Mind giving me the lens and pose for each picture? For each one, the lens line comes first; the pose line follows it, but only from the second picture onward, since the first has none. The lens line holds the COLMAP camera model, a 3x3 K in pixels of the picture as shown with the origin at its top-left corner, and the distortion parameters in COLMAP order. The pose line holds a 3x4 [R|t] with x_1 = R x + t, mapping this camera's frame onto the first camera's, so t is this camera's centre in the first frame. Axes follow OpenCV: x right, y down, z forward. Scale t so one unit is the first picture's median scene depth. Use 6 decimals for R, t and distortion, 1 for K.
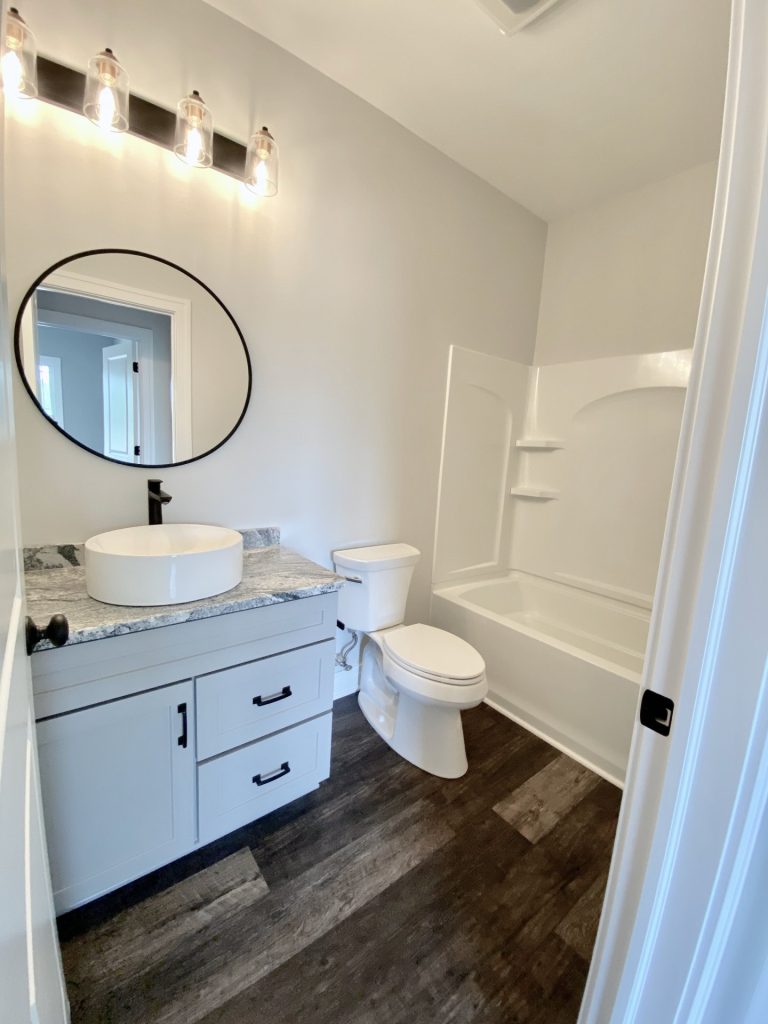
lens RADIAL K [[416.8, 0, 382.1], [0, 416.8, 505.1], [0, 0, 1]] dist [0.024560, -0.022083]
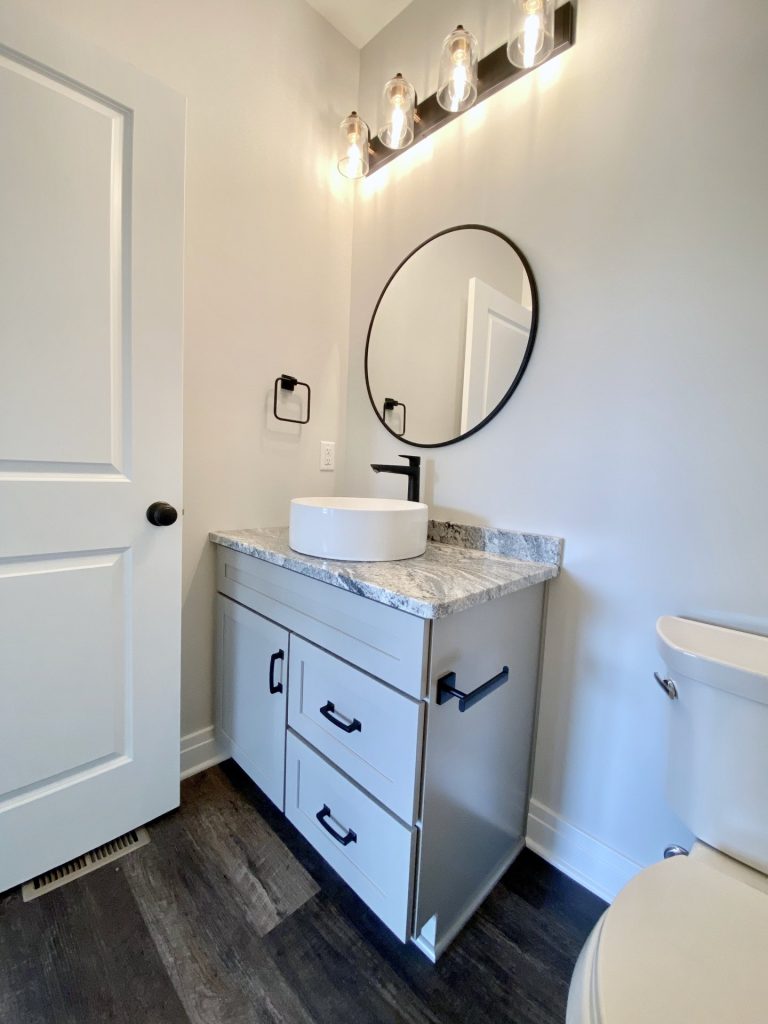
lens RADIAL K [[416.8, 0, 382.1], [0, 416.8, 505.1], [0, 0, 1]] dist [0.024560, -0.022083]
pose [[0.128010, 0.035525, -0.991136, 0.501286], [-0.178879, 0.983796, 0.012159, 0.065303], [0.975508, 0.175737, 0.132290, 0.951576]]
